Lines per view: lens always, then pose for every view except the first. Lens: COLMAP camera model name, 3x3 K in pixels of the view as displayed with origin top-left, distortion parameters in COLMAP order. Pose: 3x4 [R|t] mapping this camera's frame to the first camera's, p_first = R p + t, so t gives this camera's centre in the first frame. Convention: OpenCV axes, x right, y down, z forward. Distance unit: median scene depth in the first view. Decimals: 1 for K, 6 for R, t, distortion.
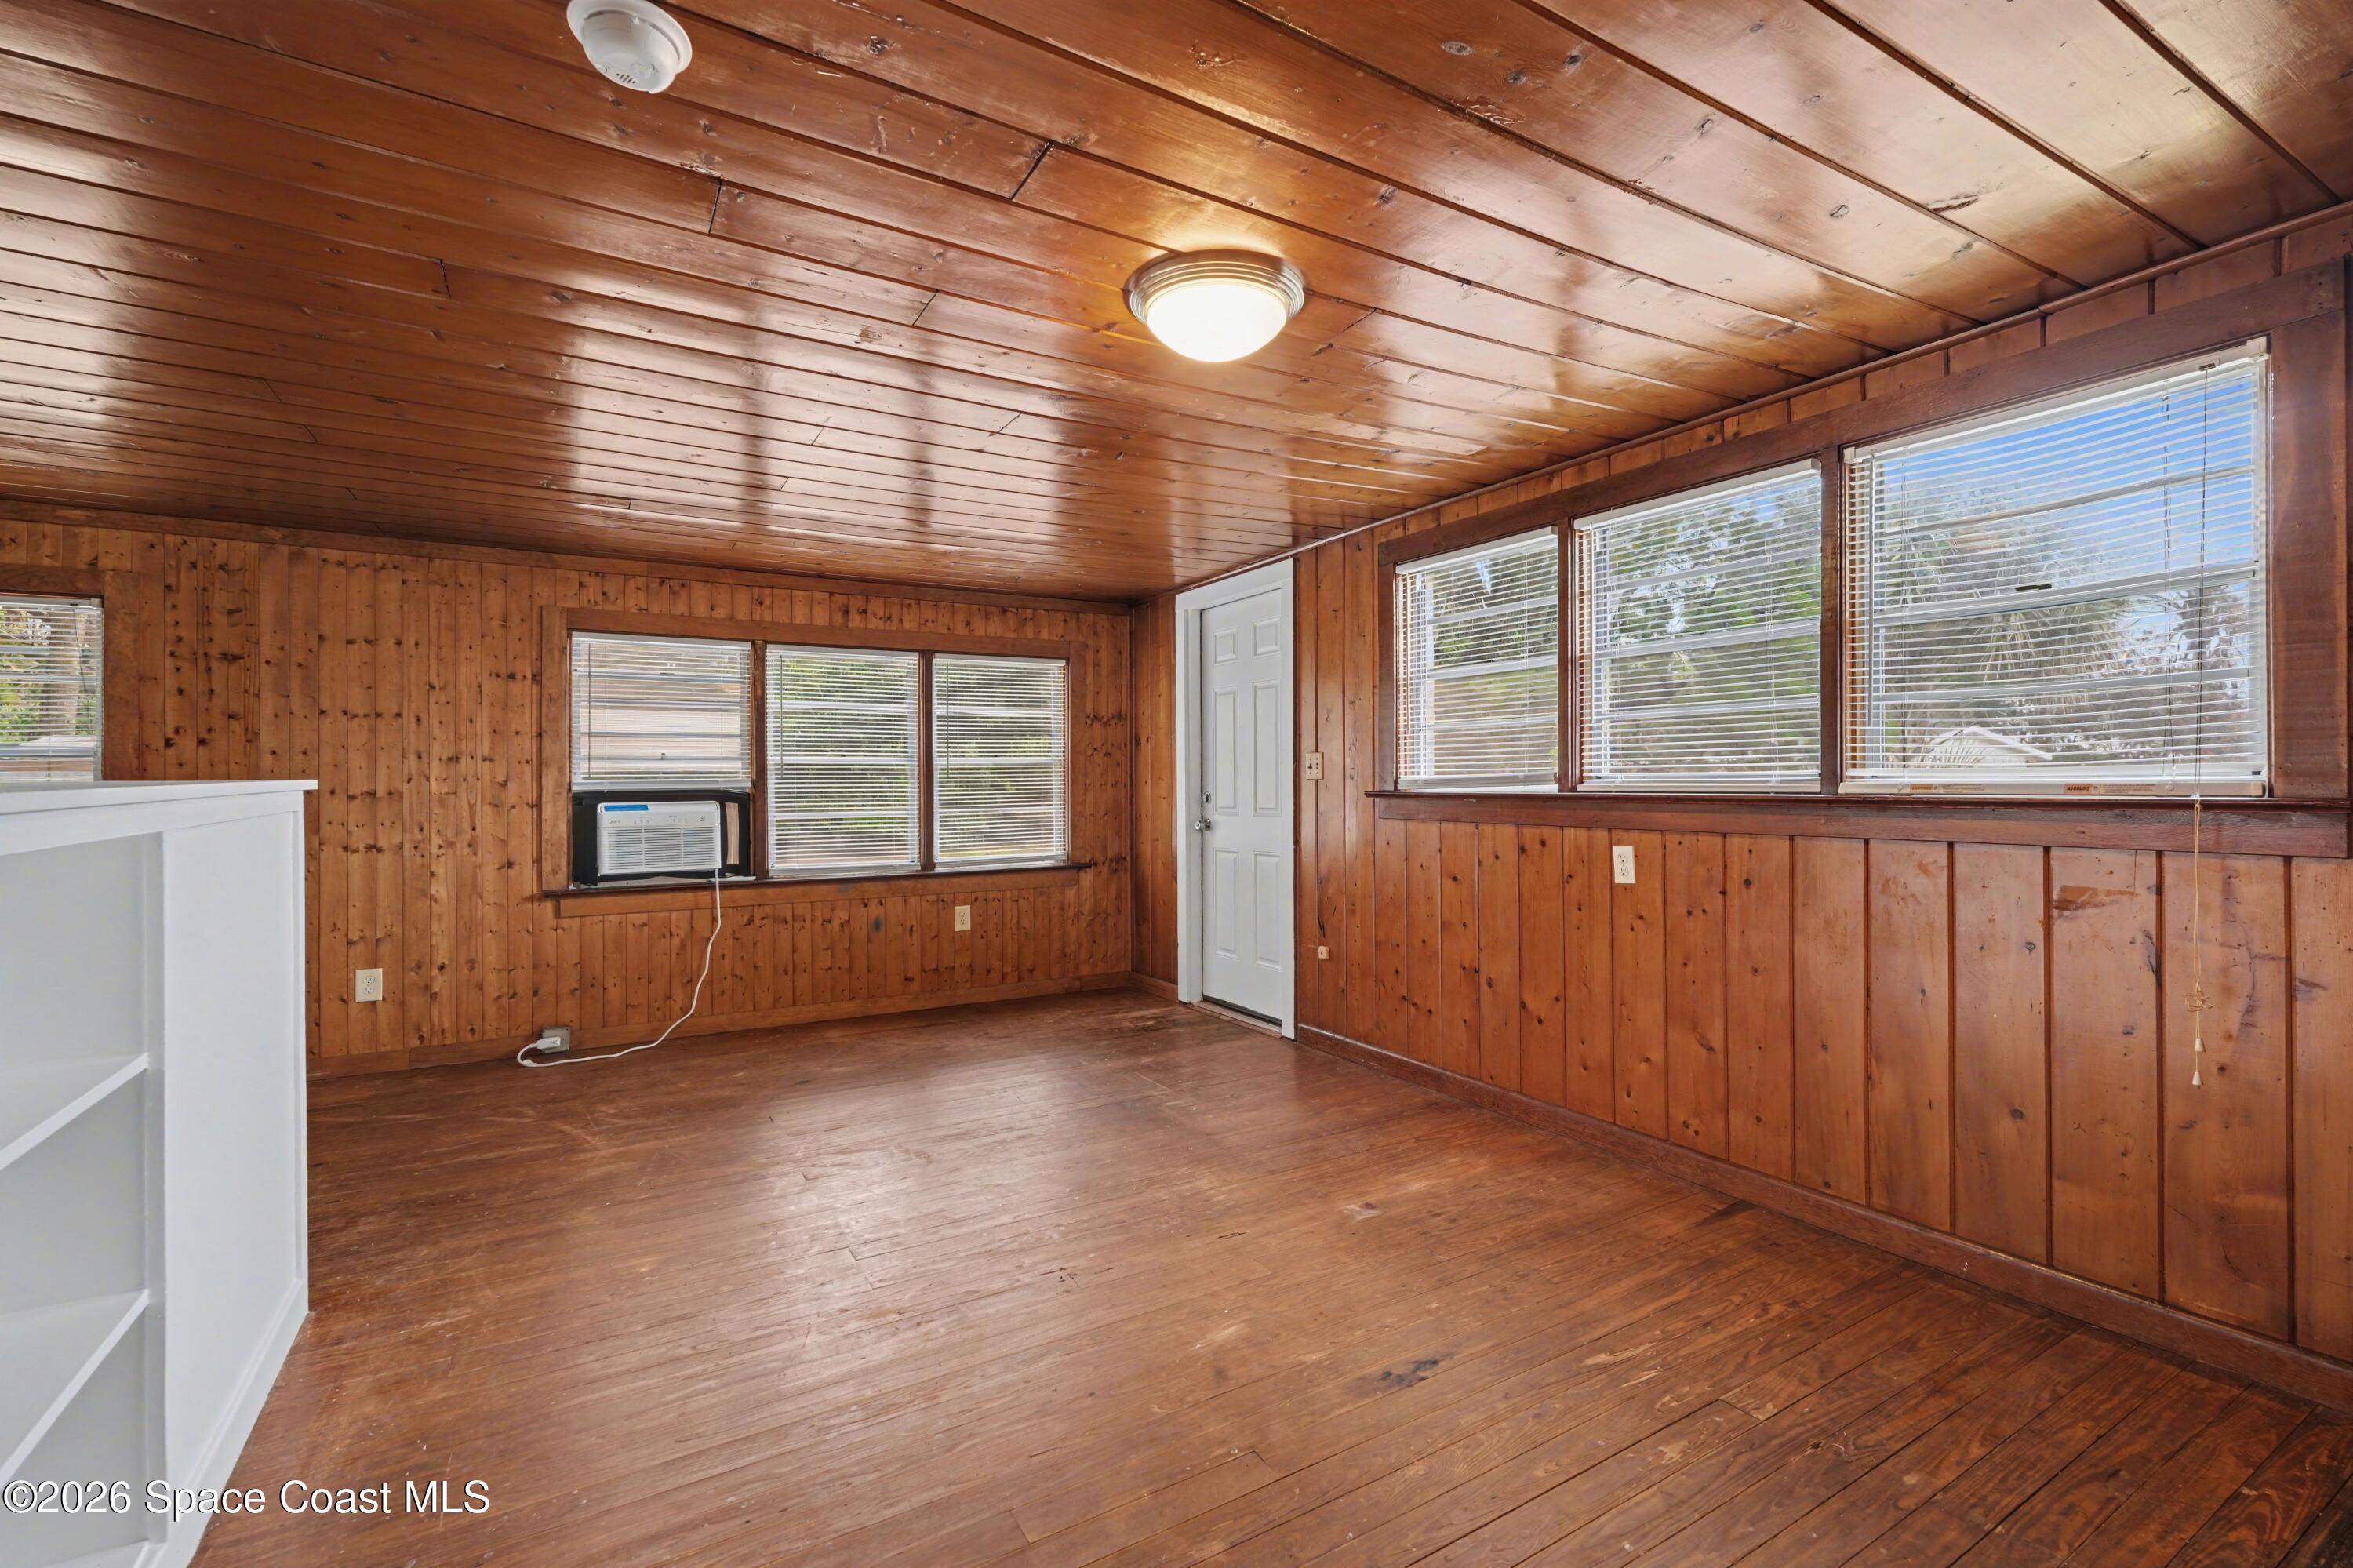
lens RADIAL K [[1024.8, 0, 1187.2], [0, 1024.8, 786.2], [0, 0, 1]] dist [0.001024, -0.001092]
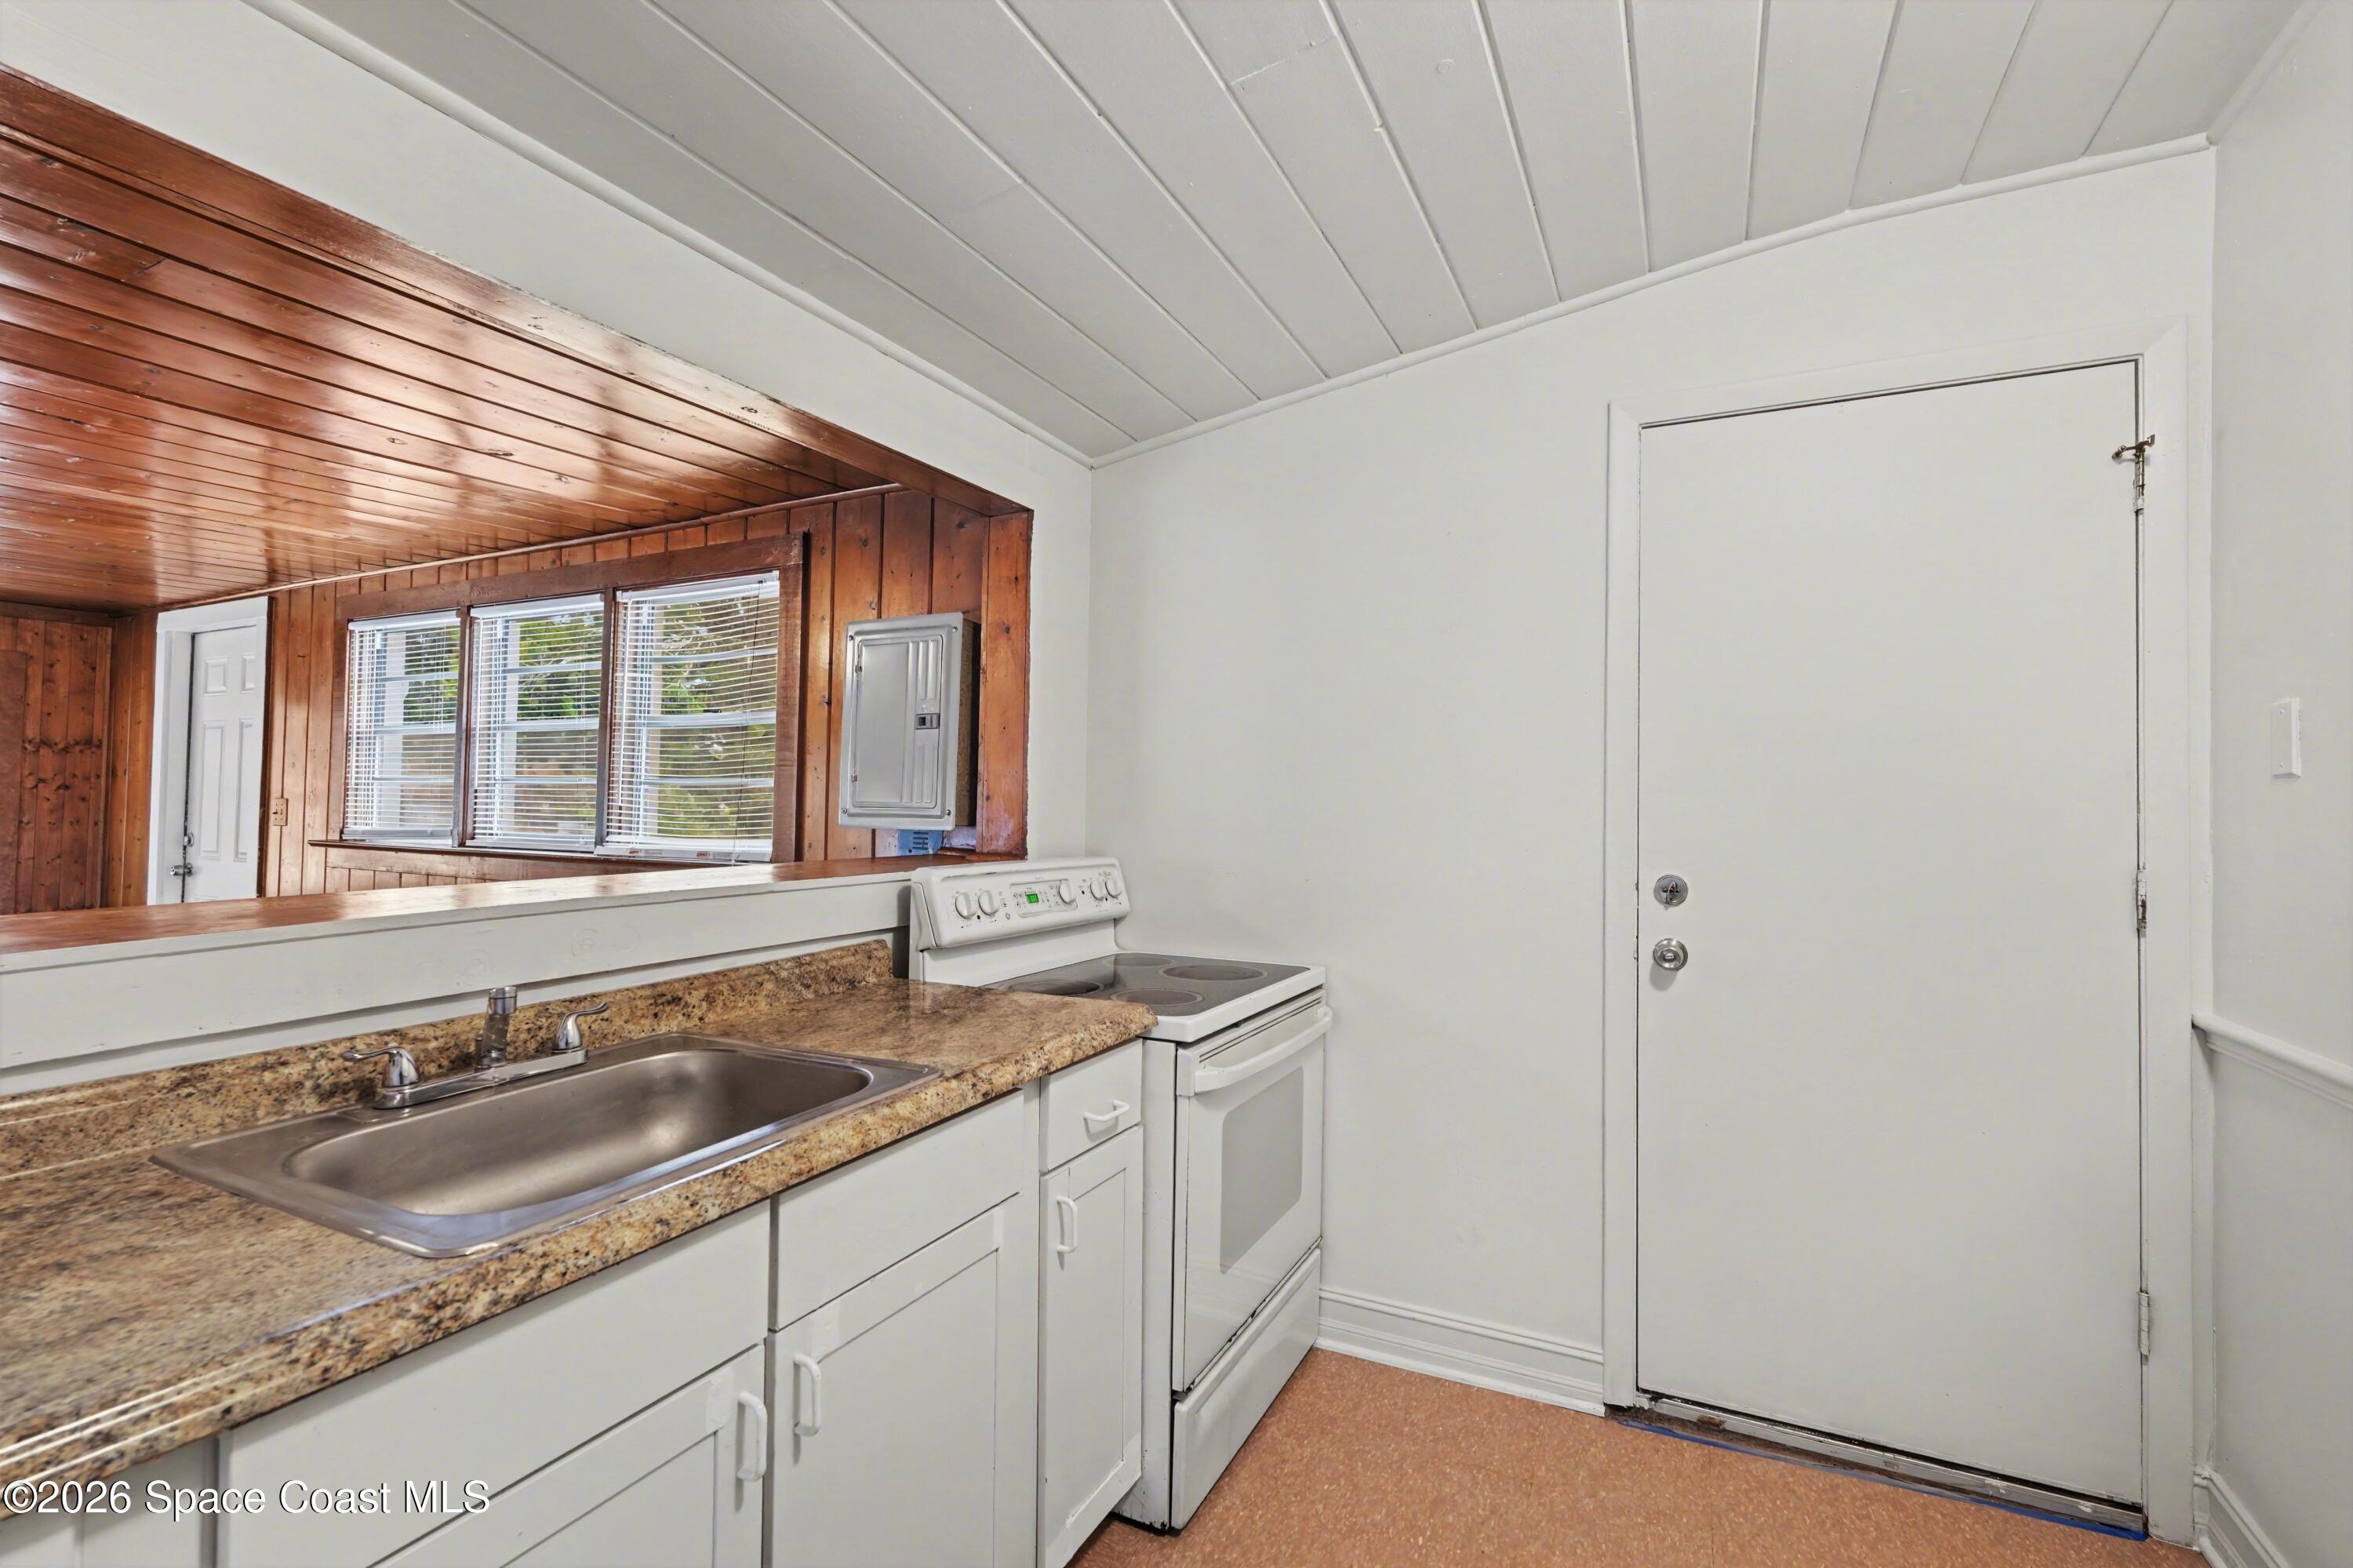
lens RADIAL K [[1024.8, 0, 1183.0], [0, 1024.8, 782.0], [0, 0, 1]] dist [0.001024, -0.001092]
pose [[0.843492, 0.030941, 0.536250, 0.336754], [-0.017964, 0.999406, -0.029409, -0.035951], [-0.536841, 0.015173, 0.843547, -0.292990]]
